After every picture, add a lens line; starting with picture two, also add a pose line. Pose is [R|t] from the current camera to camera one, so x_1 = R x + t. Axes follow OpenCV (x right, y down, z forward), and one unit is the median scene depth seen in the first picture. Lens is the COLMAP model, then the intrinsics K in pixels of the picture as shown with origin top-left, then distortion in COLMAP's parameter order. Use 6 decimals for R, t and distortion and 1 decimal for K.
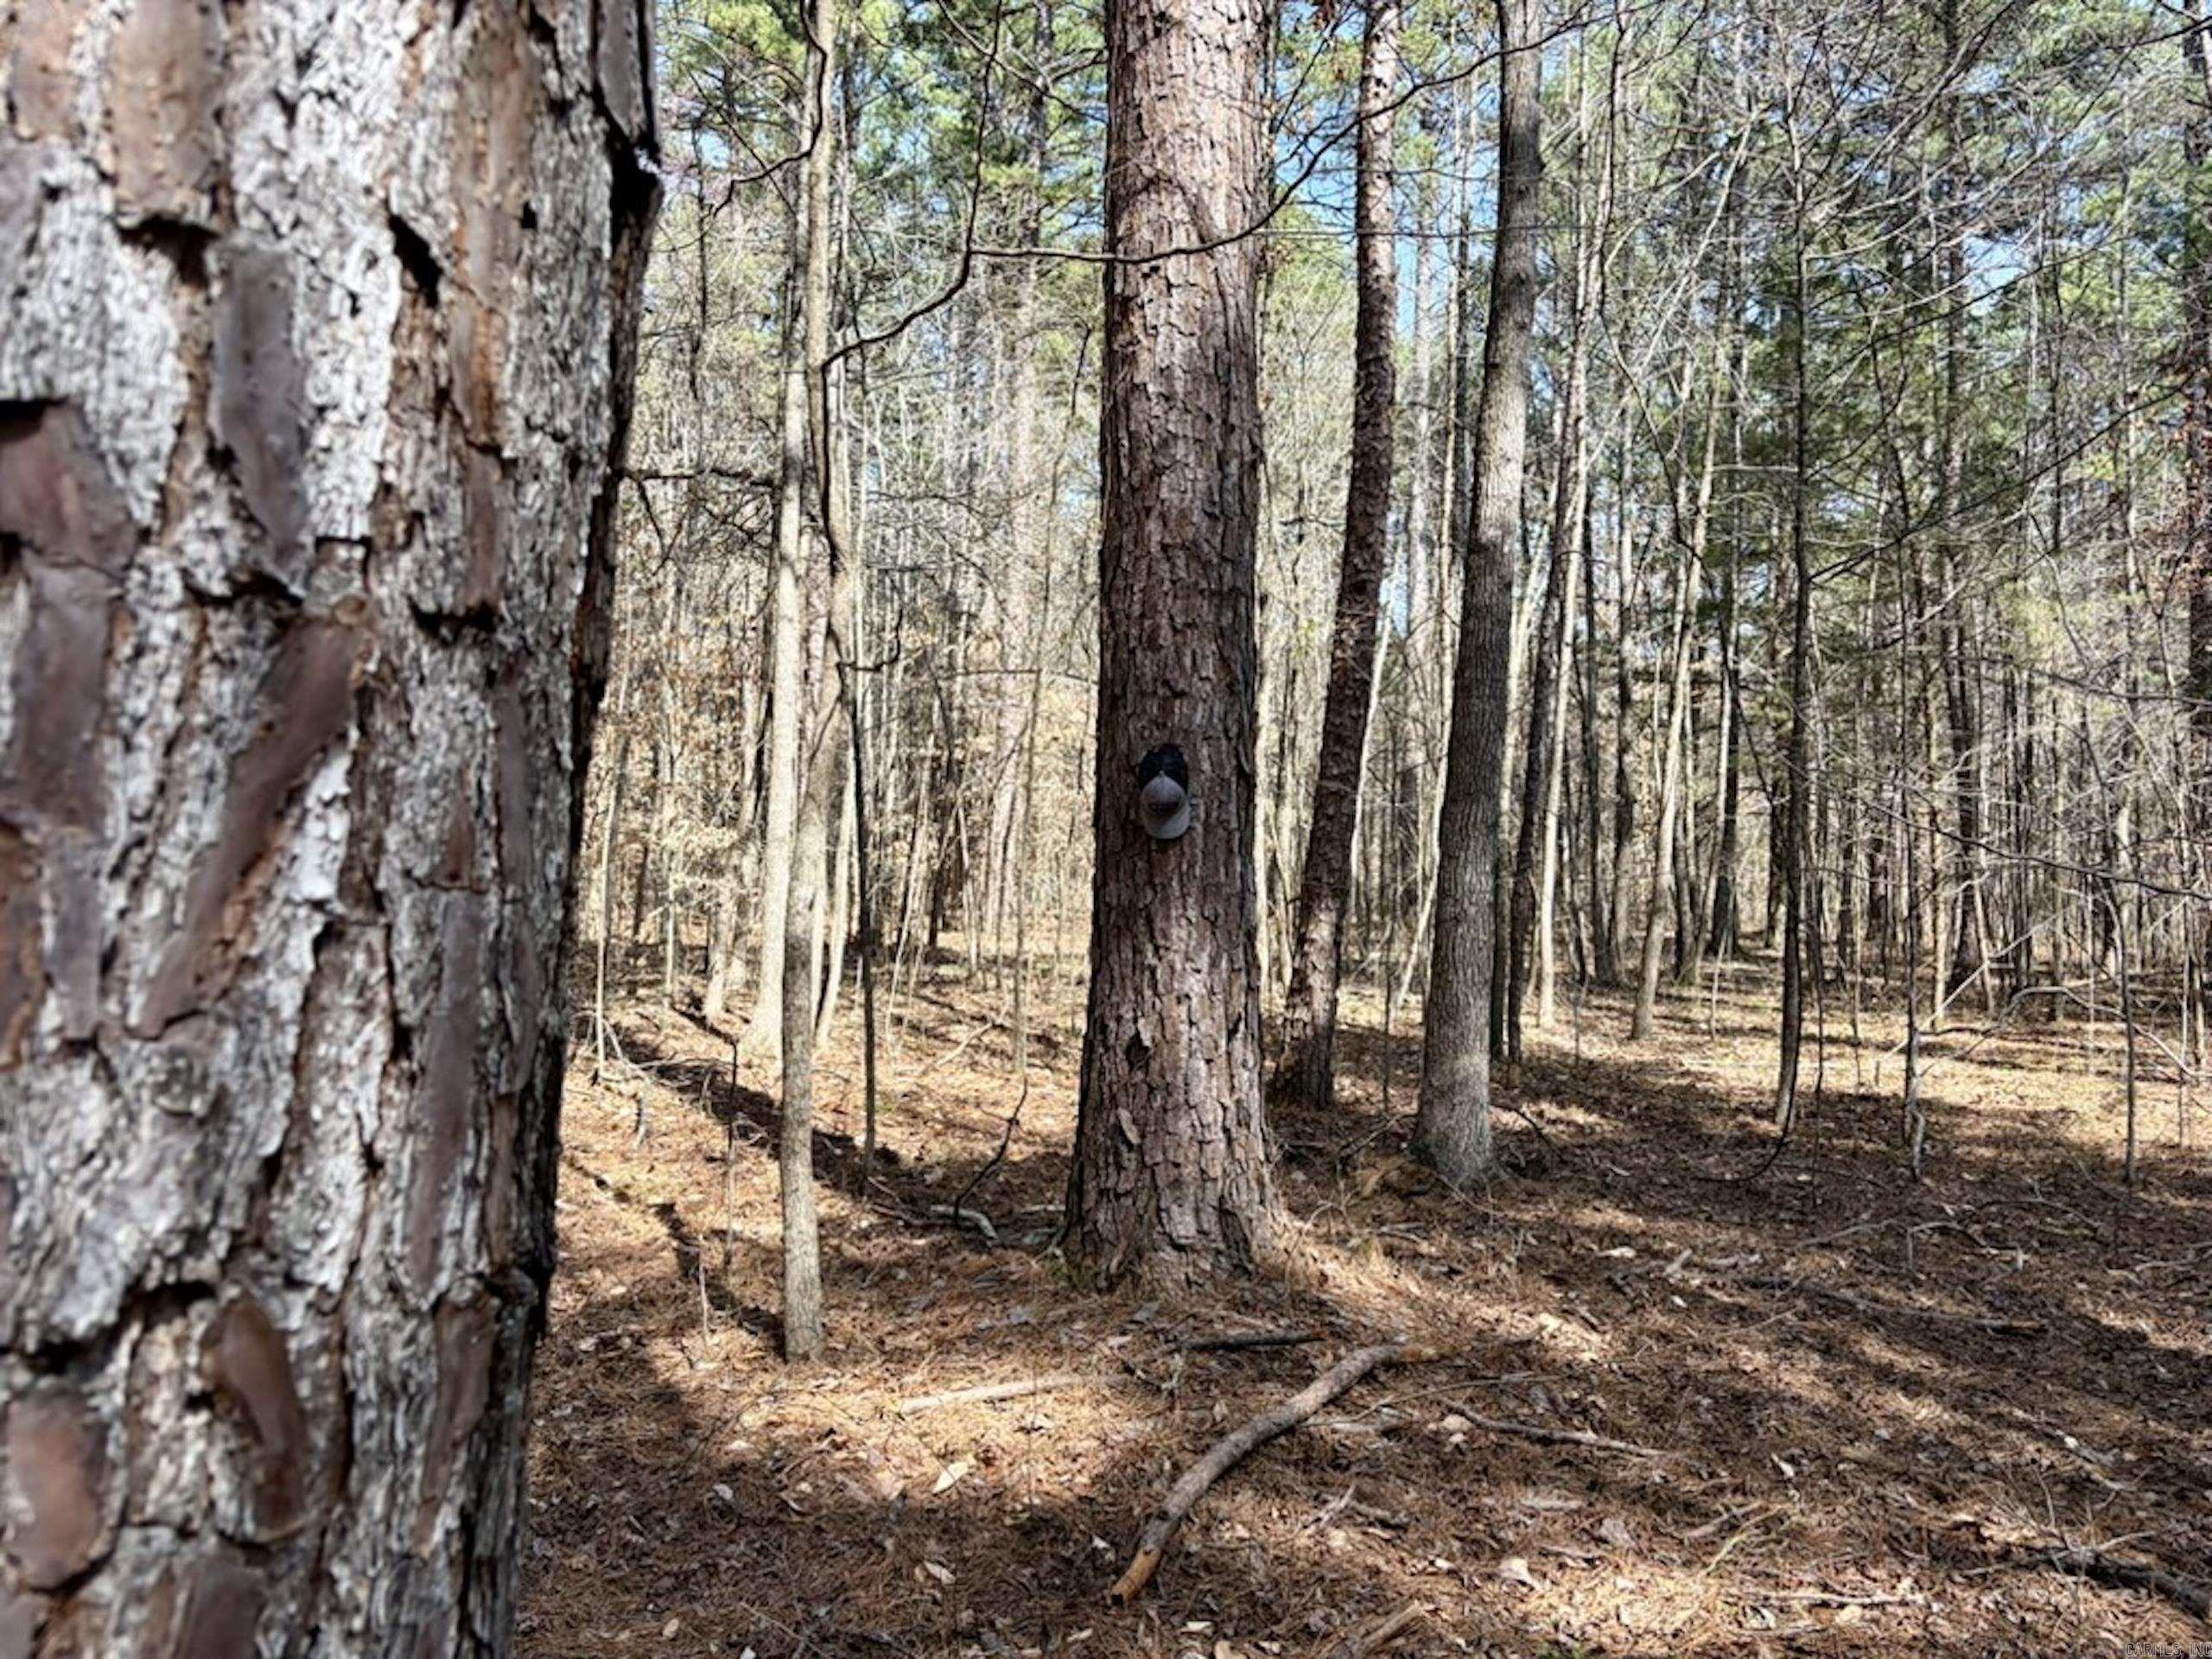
lens RADIAL K [[1658.8, 0, 1106.0], [0, 1658.8, 829.5], [0, 0, 1]] dist [0.021162, -0.026811]
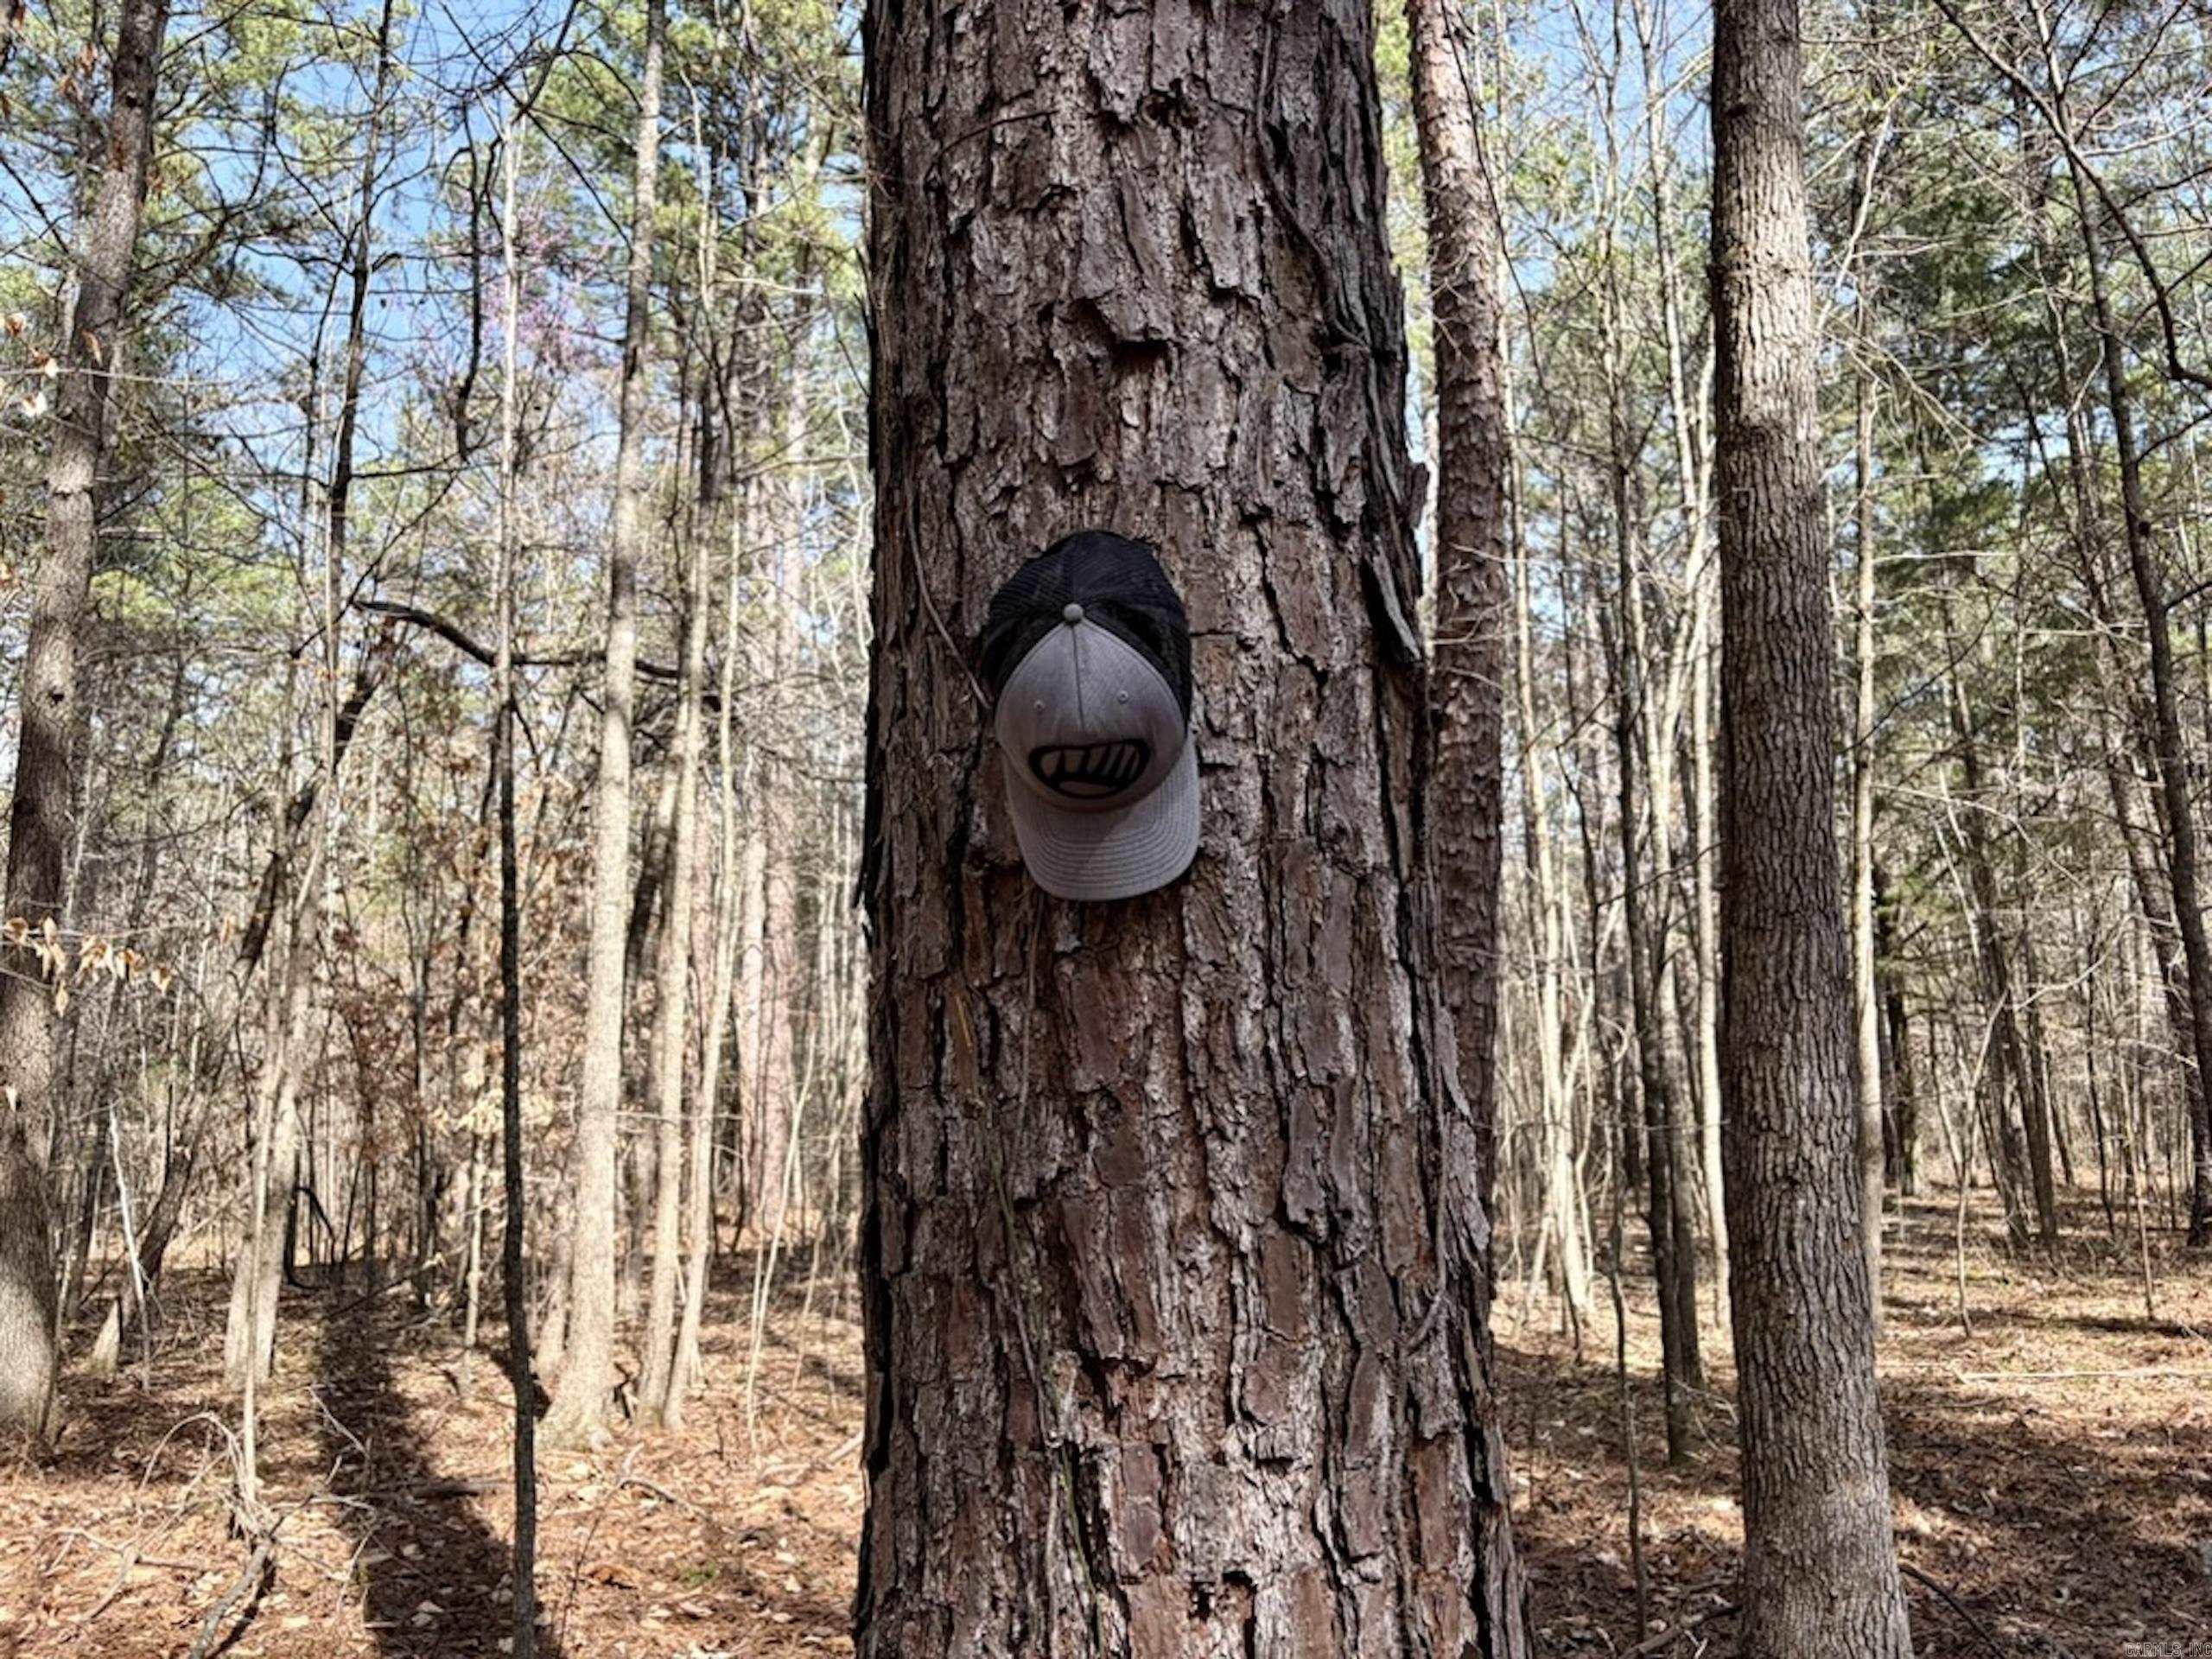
lens RADIAL K [[1658.8, 0, 1106.0], [0, 1658.8, 829.5], [0, 0, 1]] dist [0.021162, -0.026811]
pose [[0.998753, -0.049338, -0.007571, 0.037678], [0.047454, 0.985563, -0.162522, 0.034310], [0.015480, 0.161960, 0.986676, 0.754114]]
